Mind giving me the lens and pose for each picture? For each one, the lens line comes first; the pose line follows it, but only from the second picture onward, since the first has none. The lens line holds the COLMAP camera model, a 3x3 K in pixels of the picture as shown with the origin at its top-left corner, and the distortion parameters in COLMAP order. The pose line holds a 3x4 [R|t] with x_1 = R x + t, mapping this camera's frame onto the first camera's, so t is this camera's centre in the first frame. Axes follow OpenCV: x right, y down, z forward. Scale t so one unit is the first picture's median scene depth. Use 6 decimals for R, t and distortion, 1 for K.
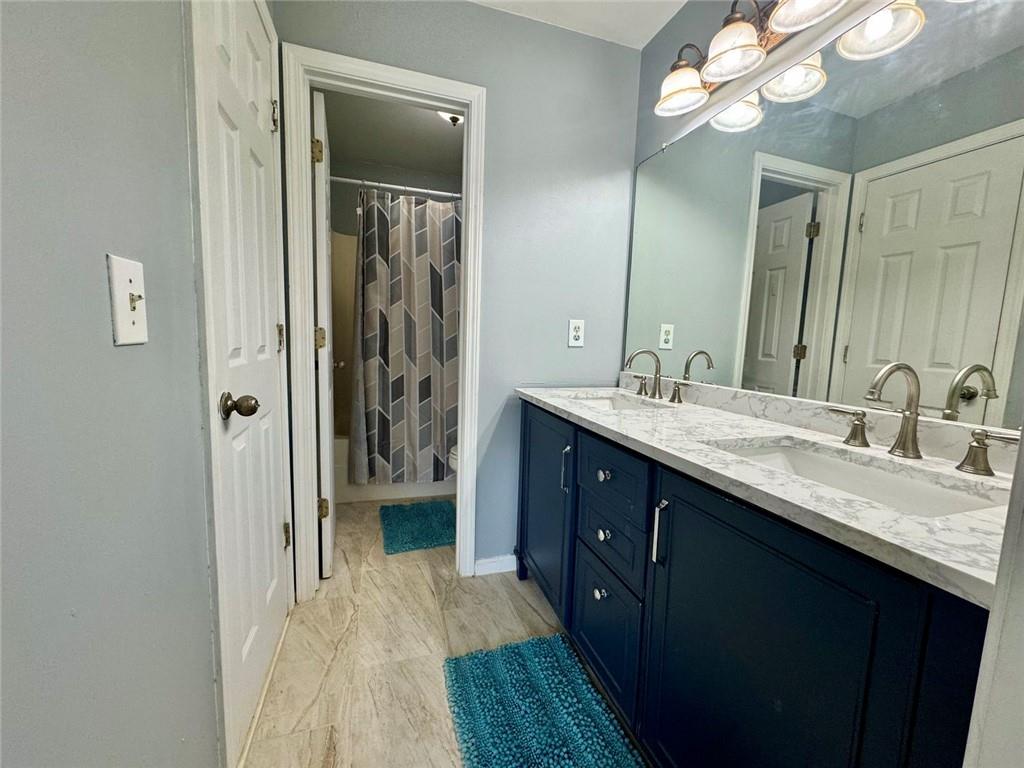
lens RADIAL K [[412.3, 0, 514.6], [0, 412.3, 384.3], [0, 0, 1]] dist [0.000909, -0.000004]
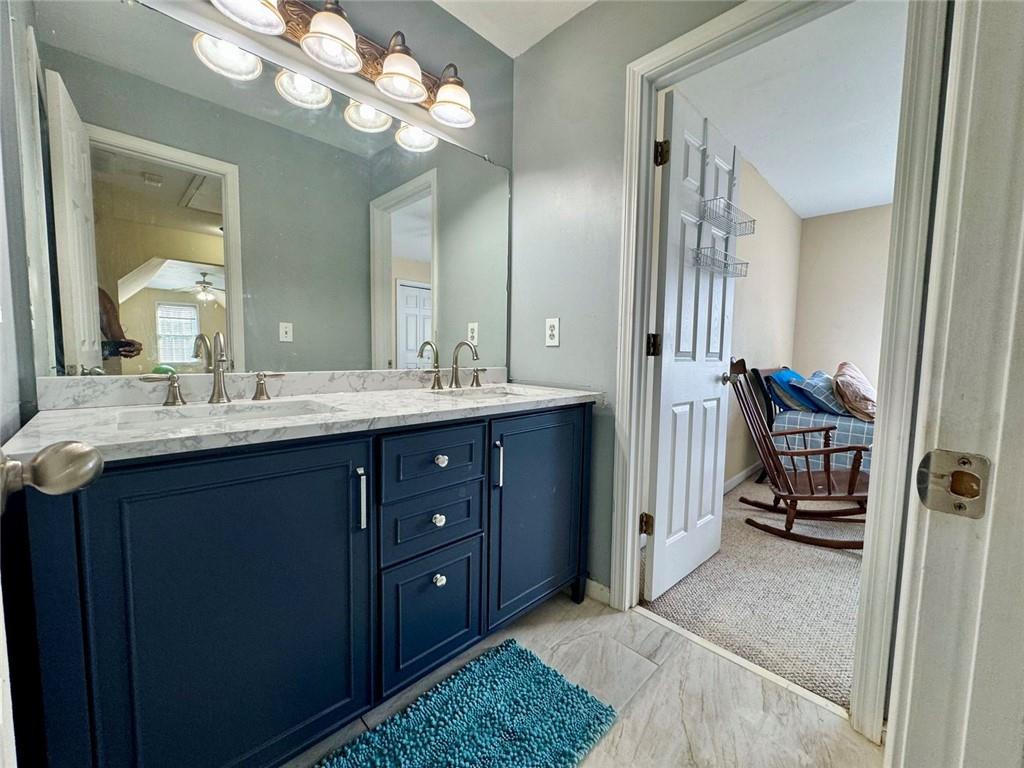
lens RADIAL K [[412.3, 0, 513.4], [0, 412.3, 381.9], [0, 0, 1]] dist [0.000909, -0.000004]
pose [[-0.442068, -0.109792, 0.890237, -0.661841], [0.066980, 0.985669, 0.154822, -0.100583], [-0.894477, 0.128070, -0.428379, 1.126199]]
